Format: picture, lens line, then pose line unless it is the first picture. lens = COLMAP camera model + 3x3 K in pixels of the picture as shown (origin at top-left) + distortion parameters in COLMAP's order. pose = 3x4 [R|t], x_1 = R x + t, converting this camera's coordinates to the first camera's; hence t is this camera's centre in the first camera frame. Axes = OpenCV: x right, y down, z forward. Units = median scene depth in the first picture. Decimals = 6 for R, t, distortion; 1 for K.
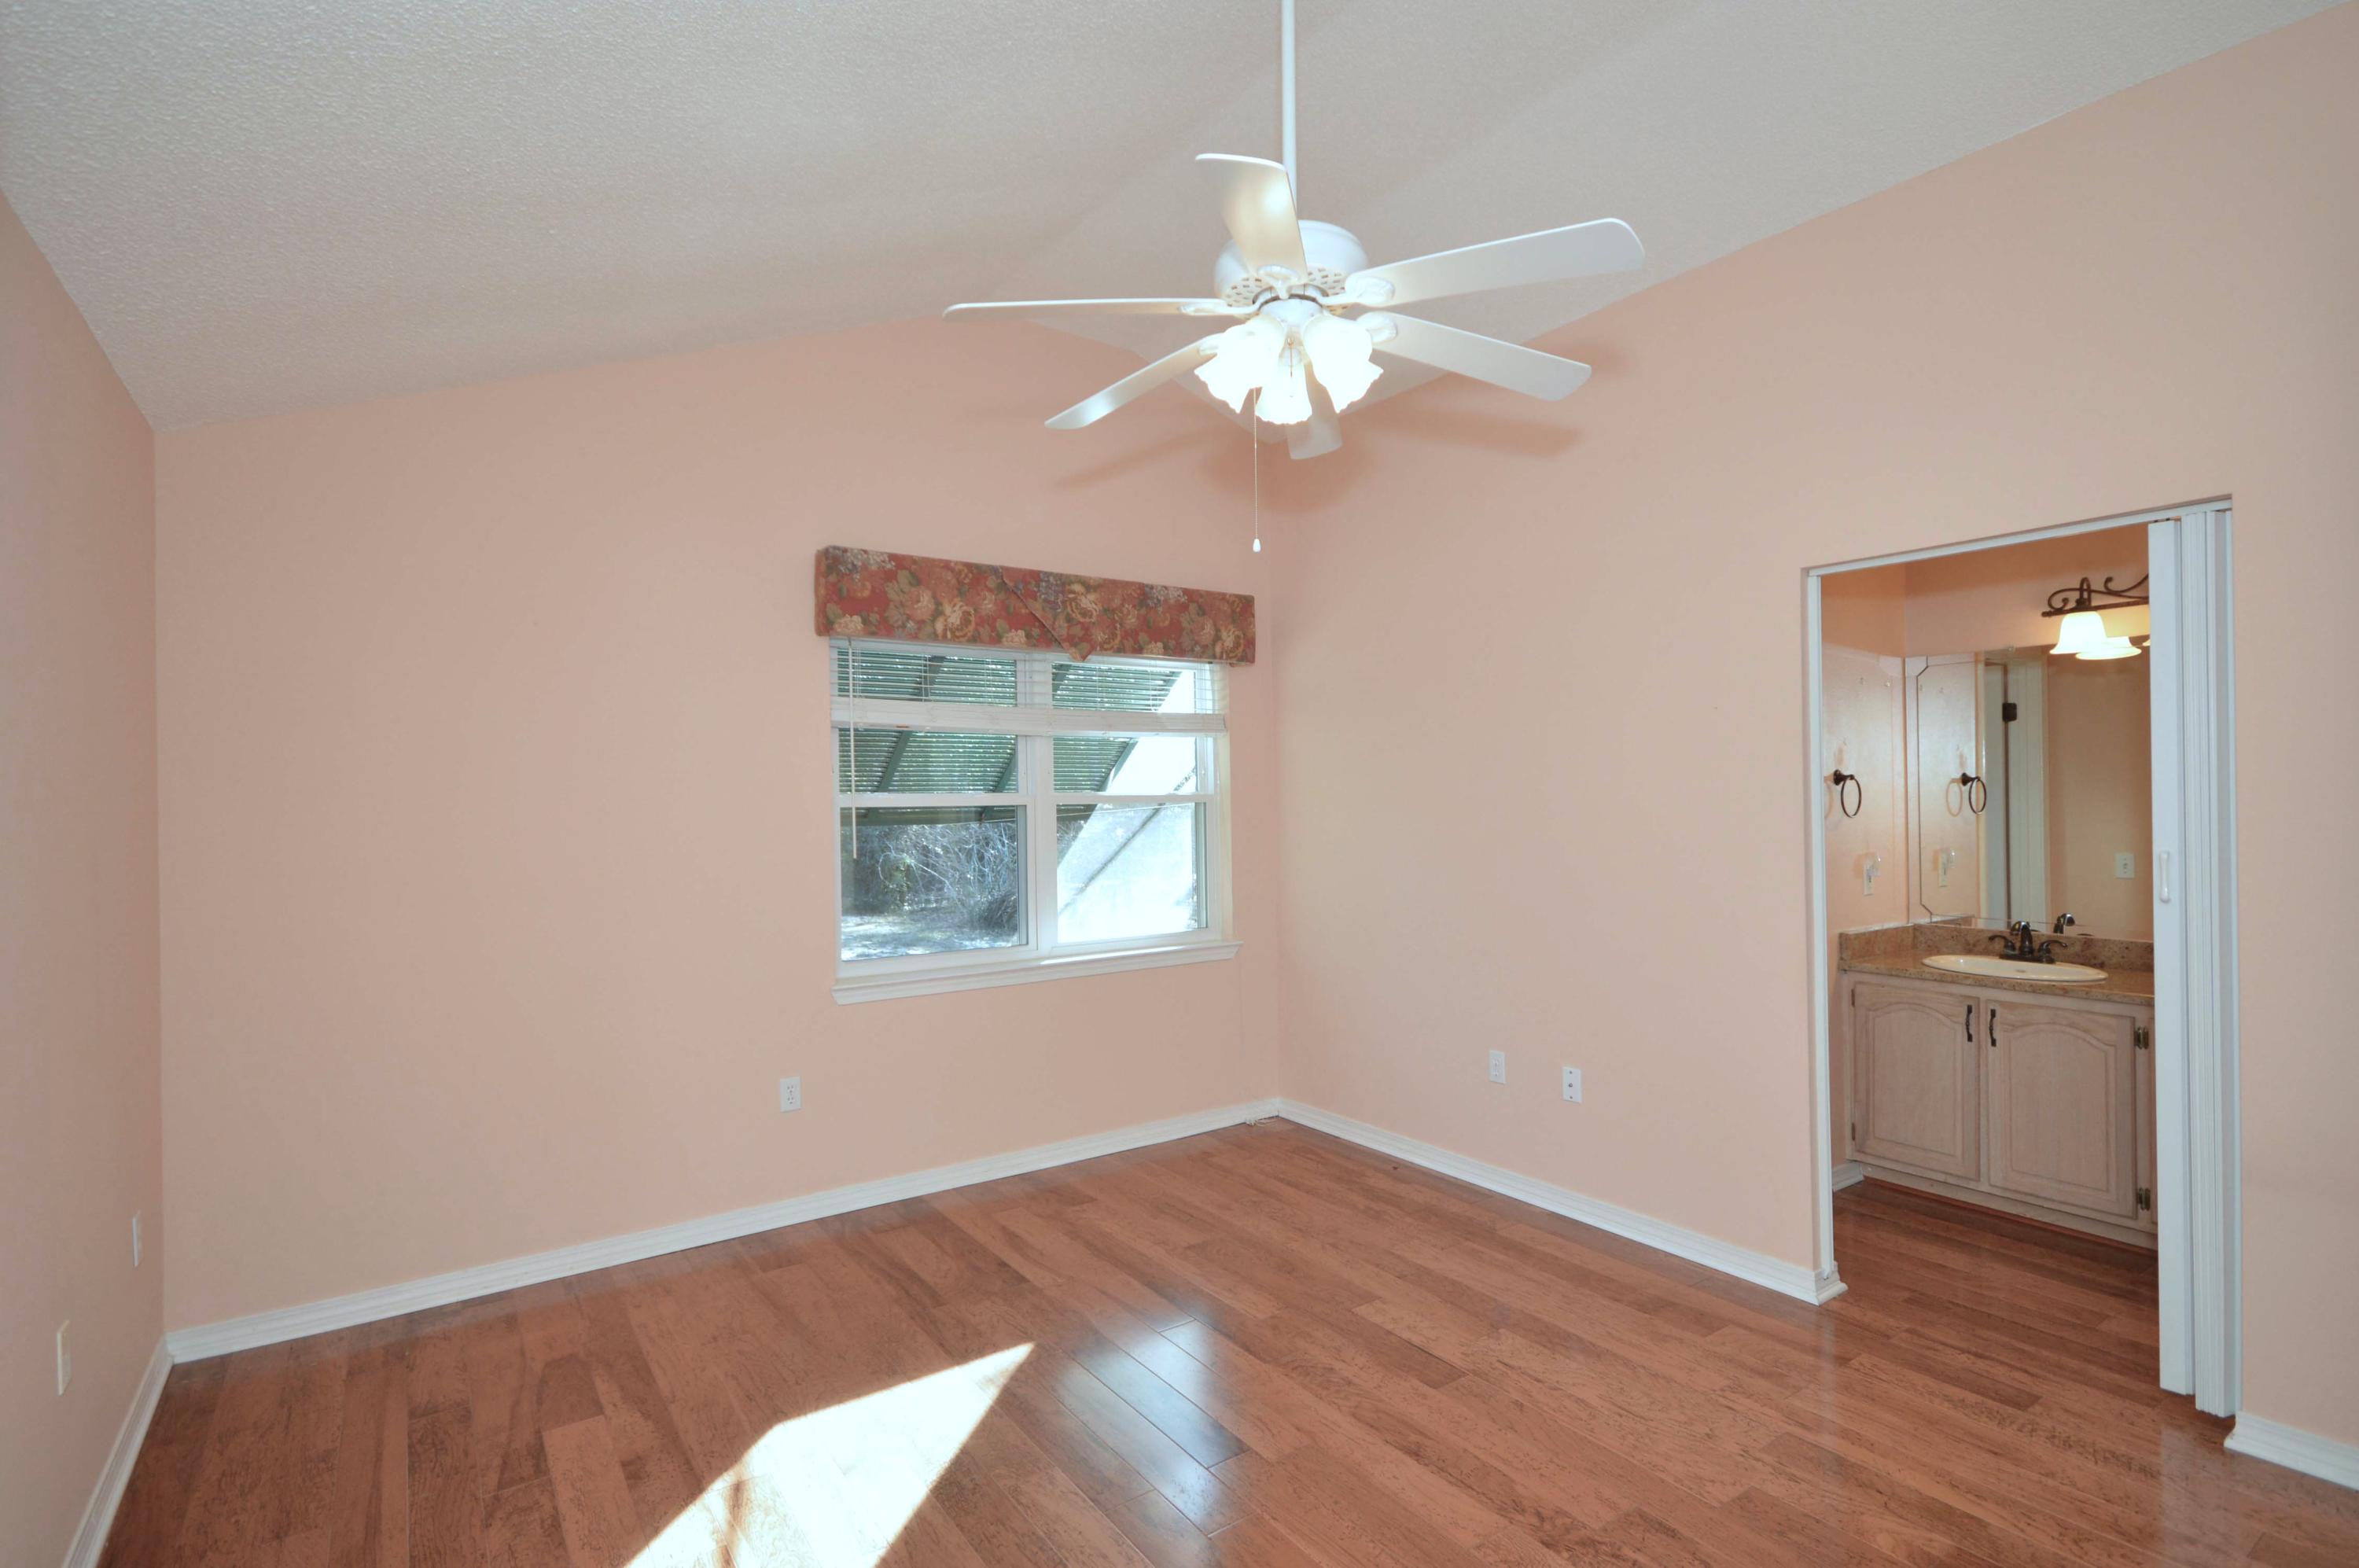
lens RADIAL K [[1113.3, 0, 1179.2], [0, 1113.3, 801.6], [0, 0, 1]] dist [0.008641, -0.005560]
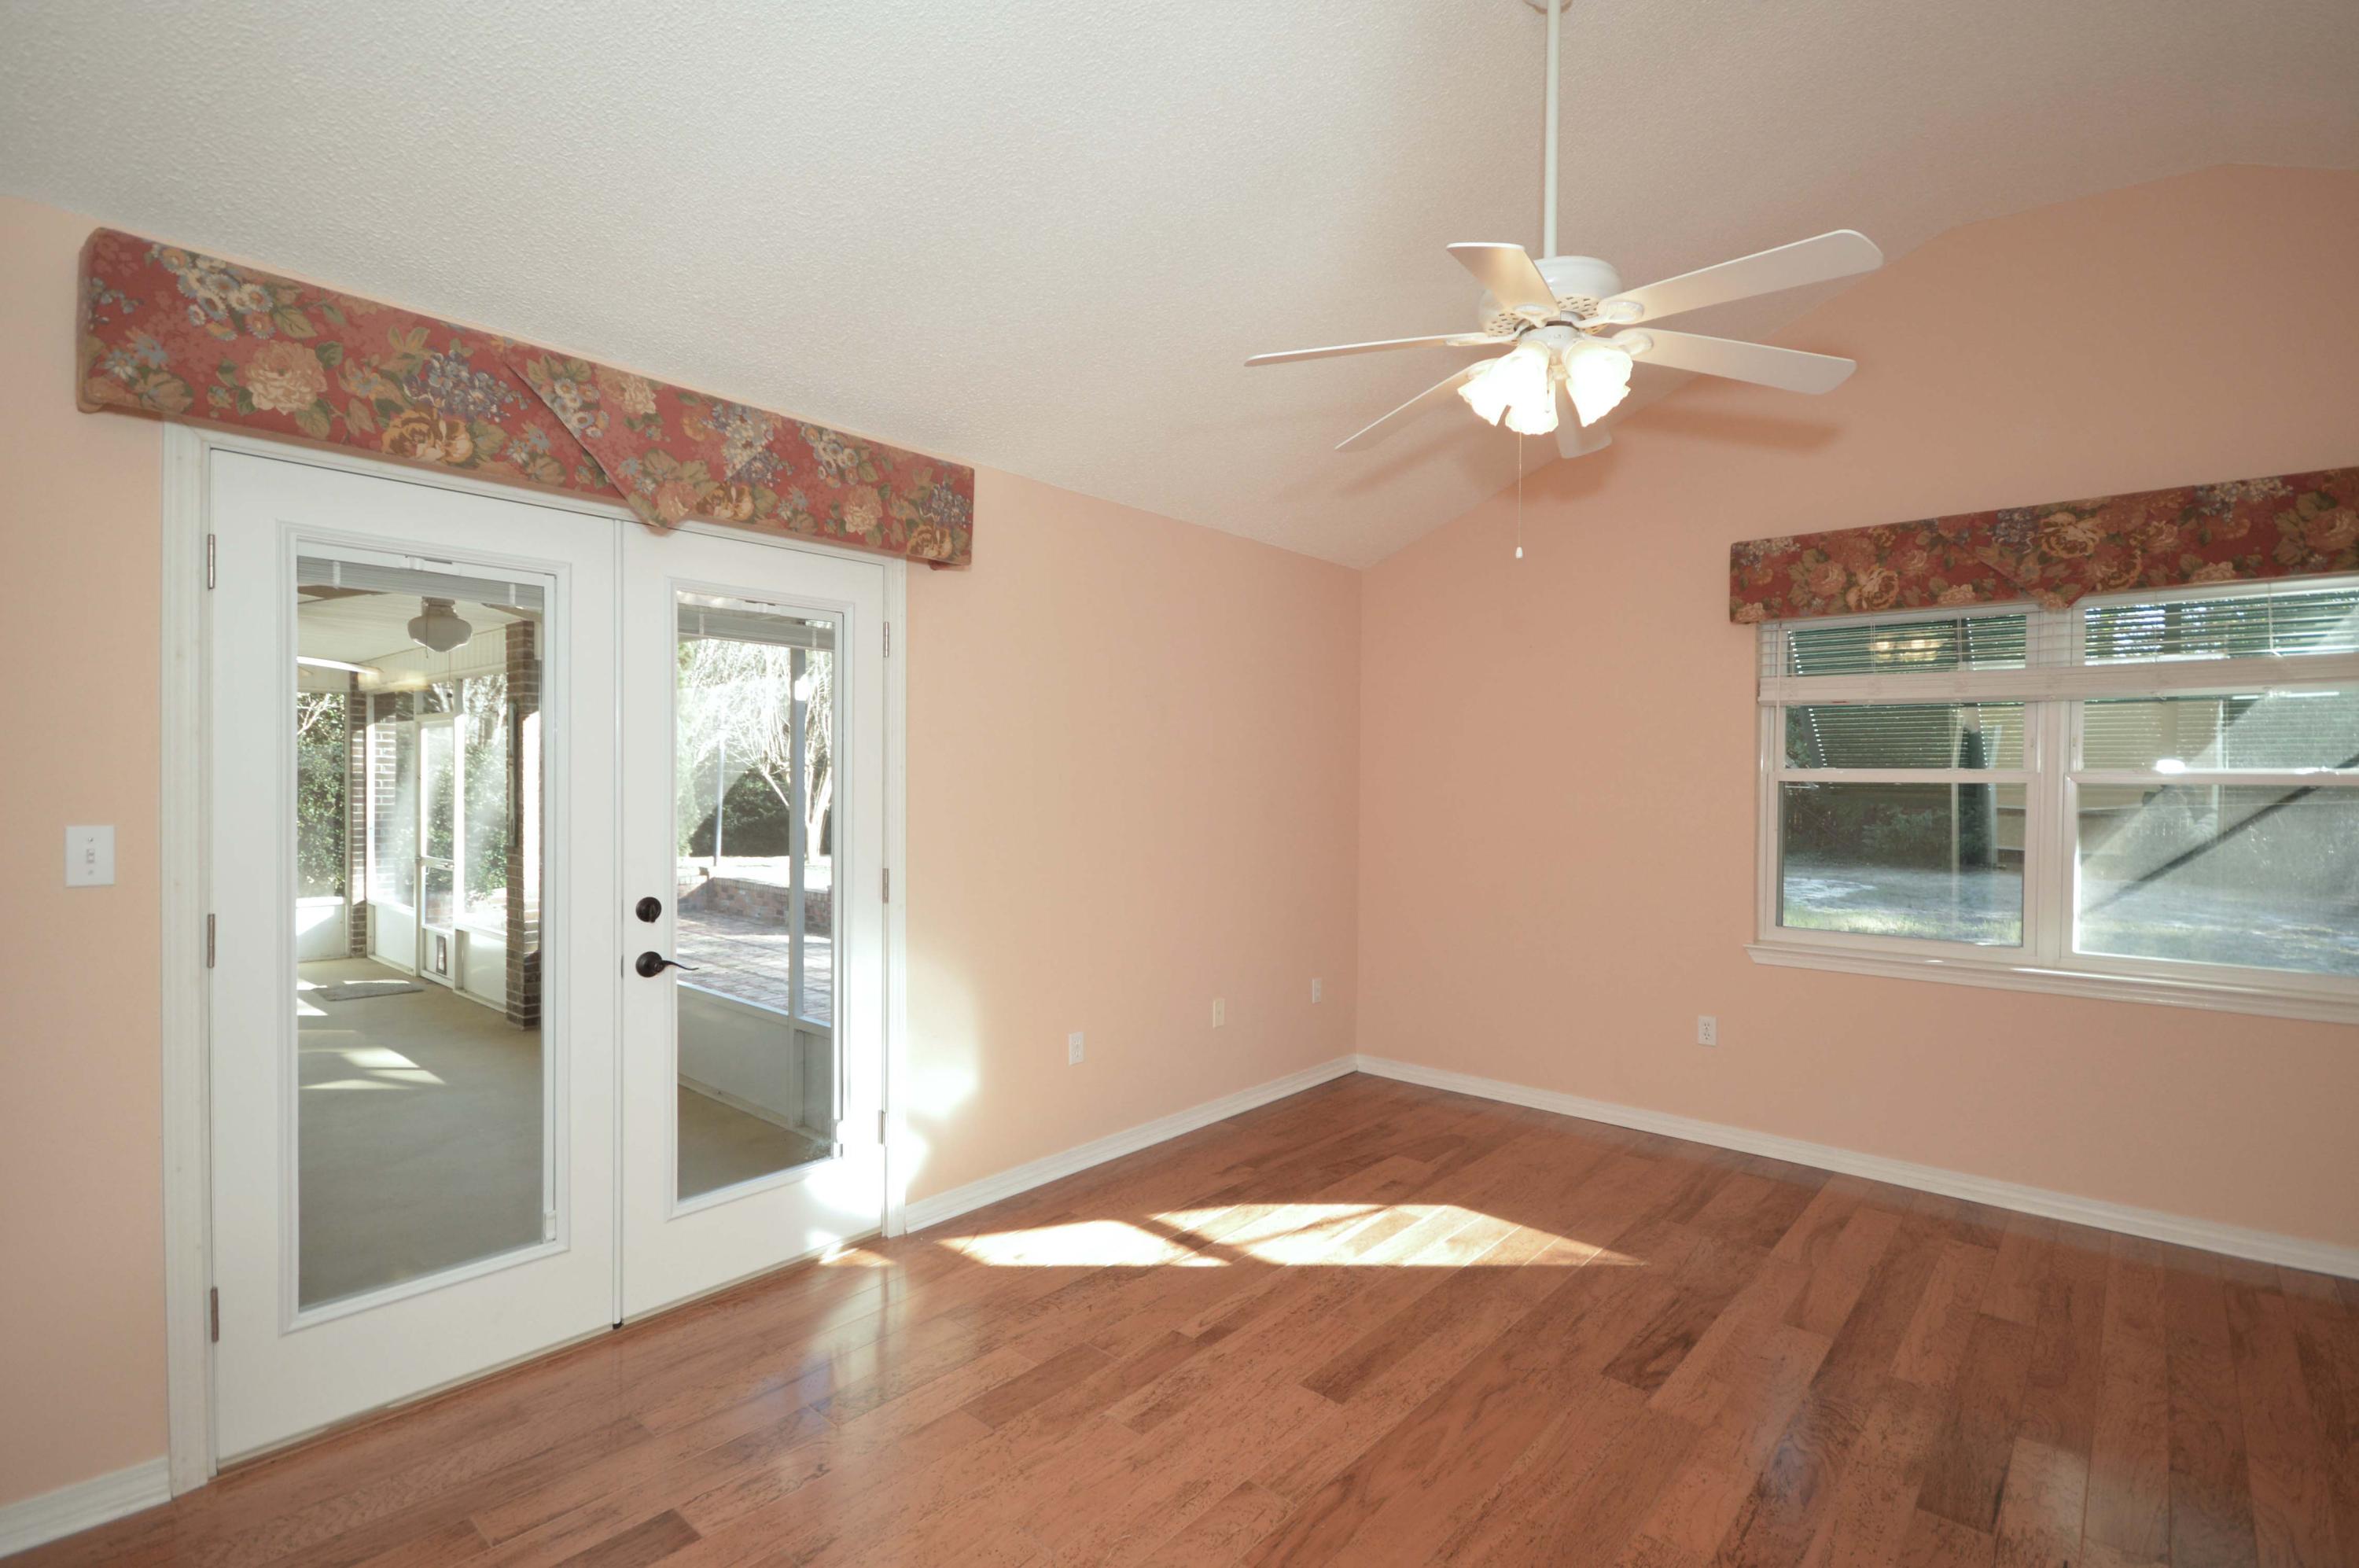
lens RADIAL K [[1097.7, 0, 1192.9], [0, 1097.7, 793.8], [0, 0, 1]] dist [0.006793, -0.002203]
pose [[0.249388, 0.026933, -0.968029, 0.596511], [-0.017331, 0.999577, 0.023346, 0.002614], [0.968249, 0.010955, 0.249749, 0.203701]]
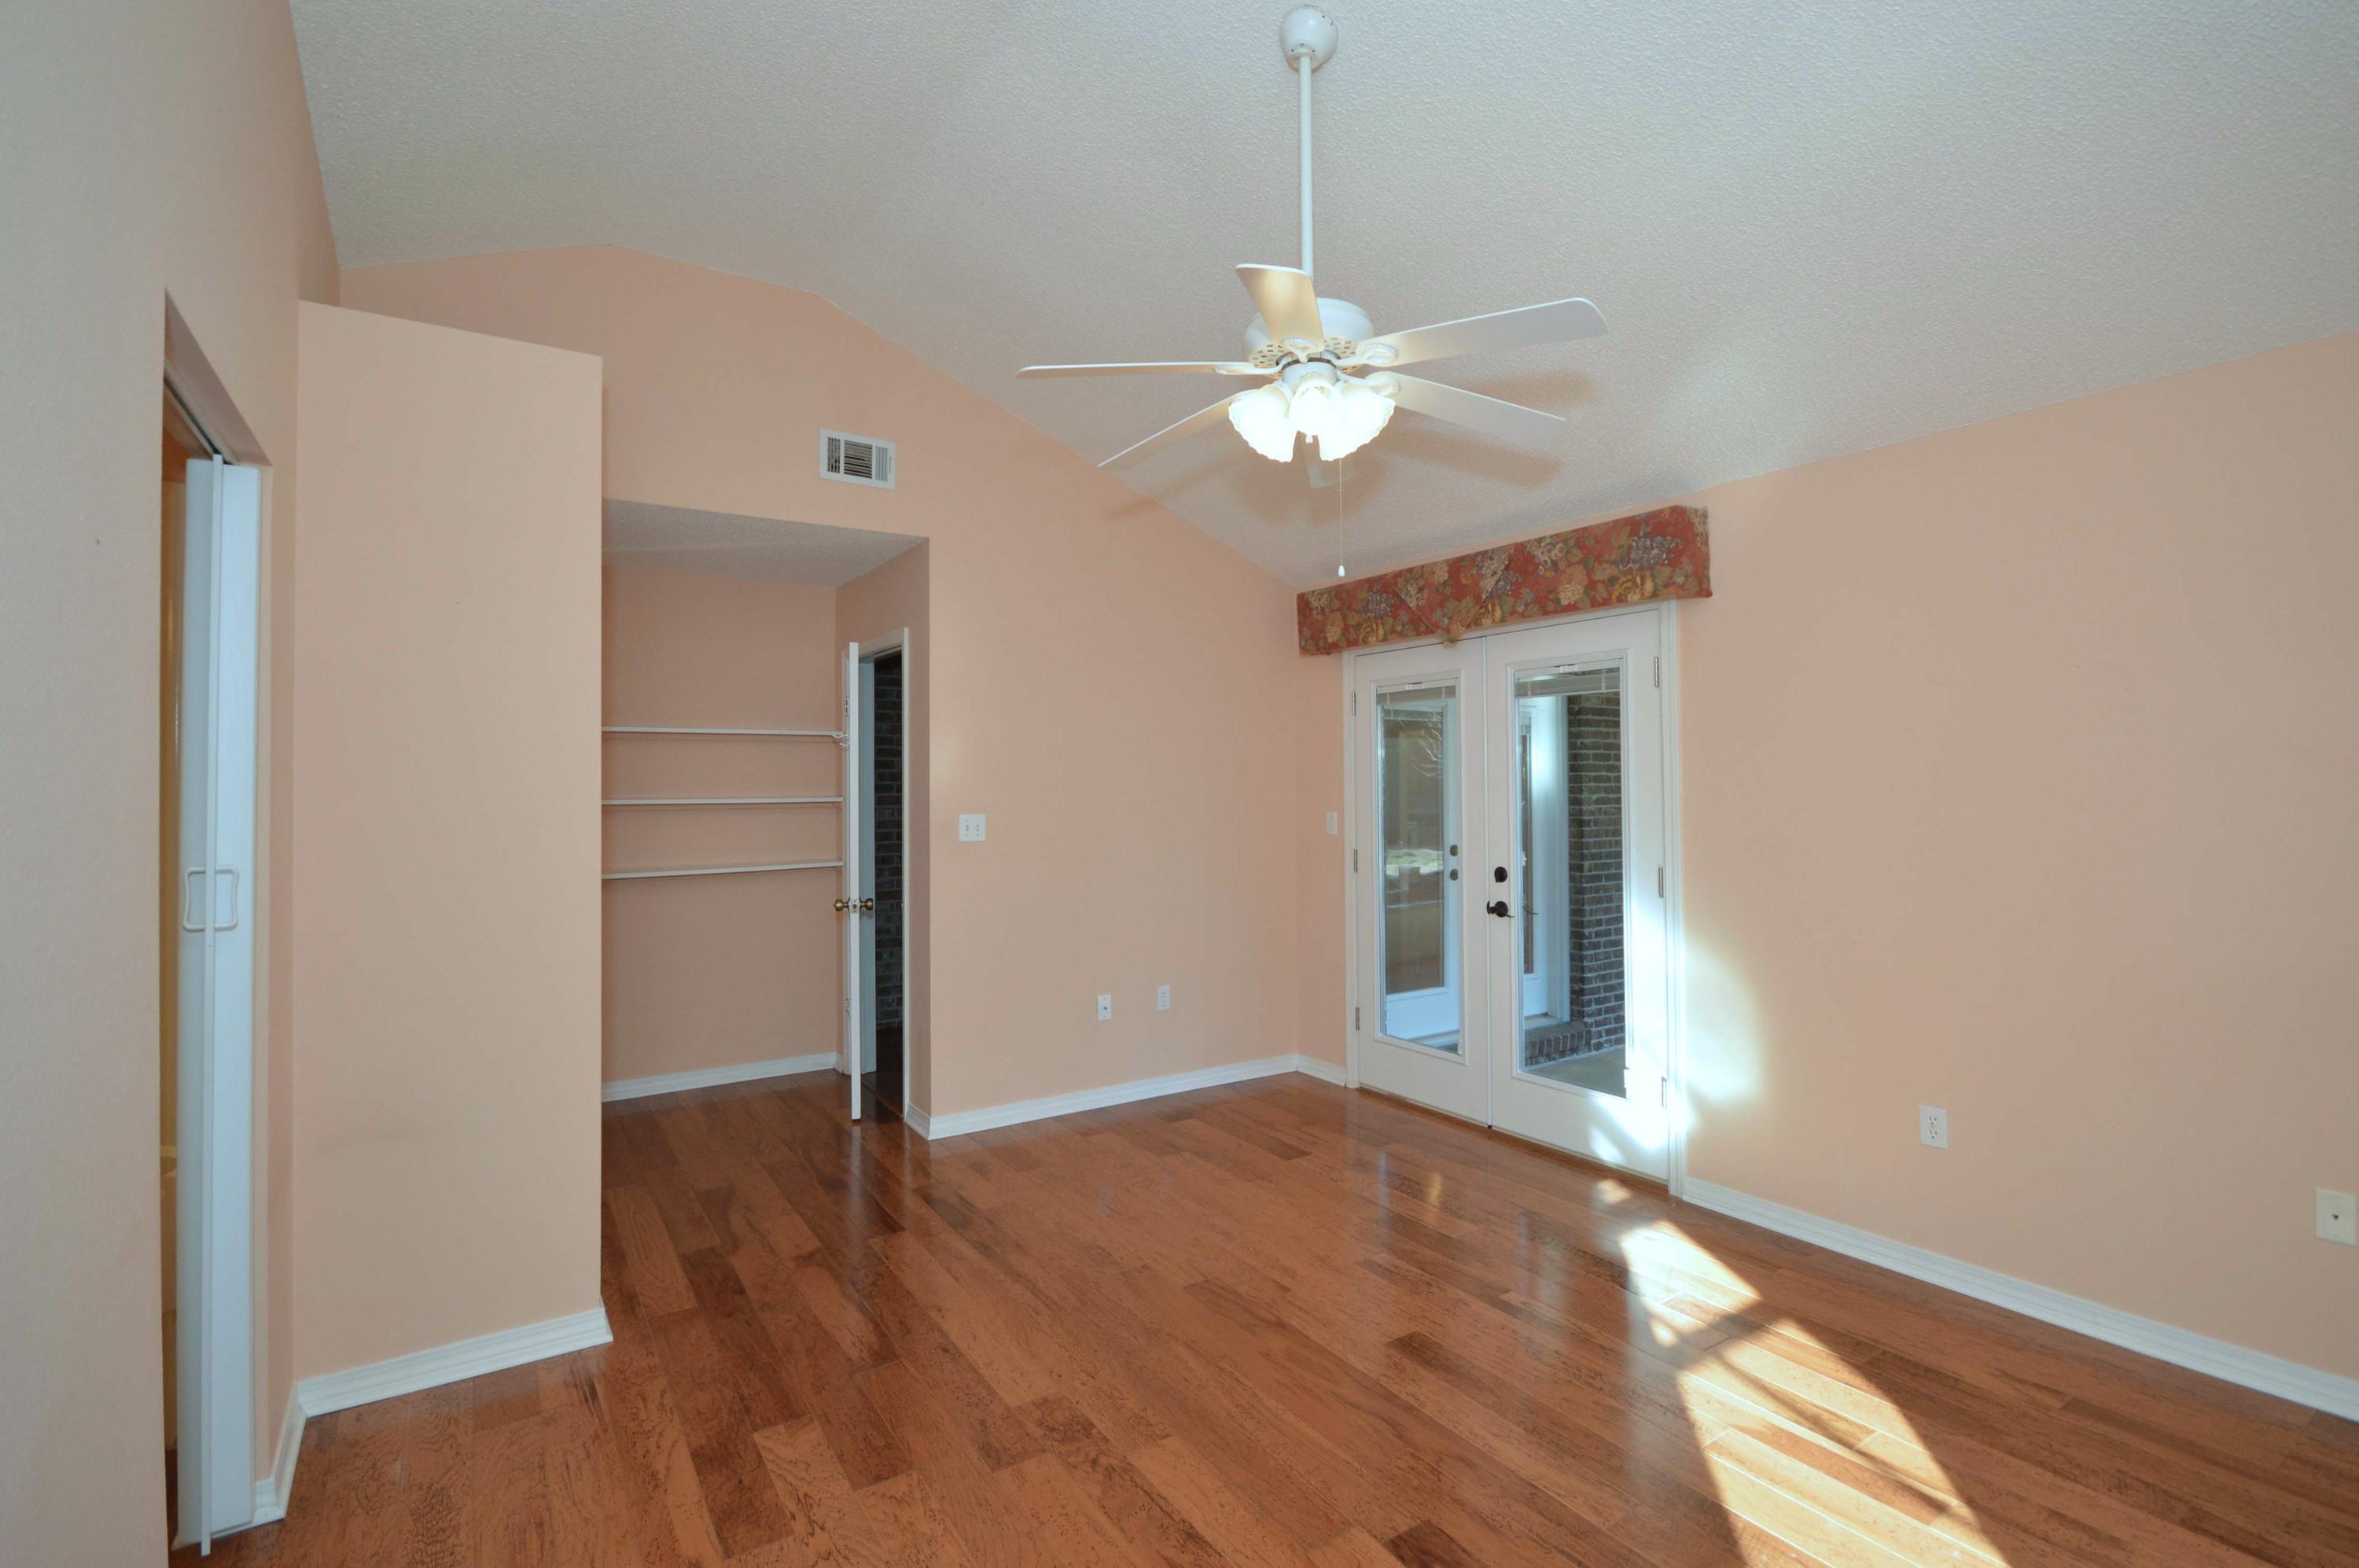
lens RADIAL K [[1048.1, 0, 1192.4], [0, 1048.1, 778.5], [0, 0, 1]] dist [-0.004846, -0.000262]
pose [[-0.999864, 0.015896, 0.004503, 0.124298], [0.015871, 0.999859, -0.005407, 0.002027], [-0.004589, -0.005335, -0.999975, 1.140242]]
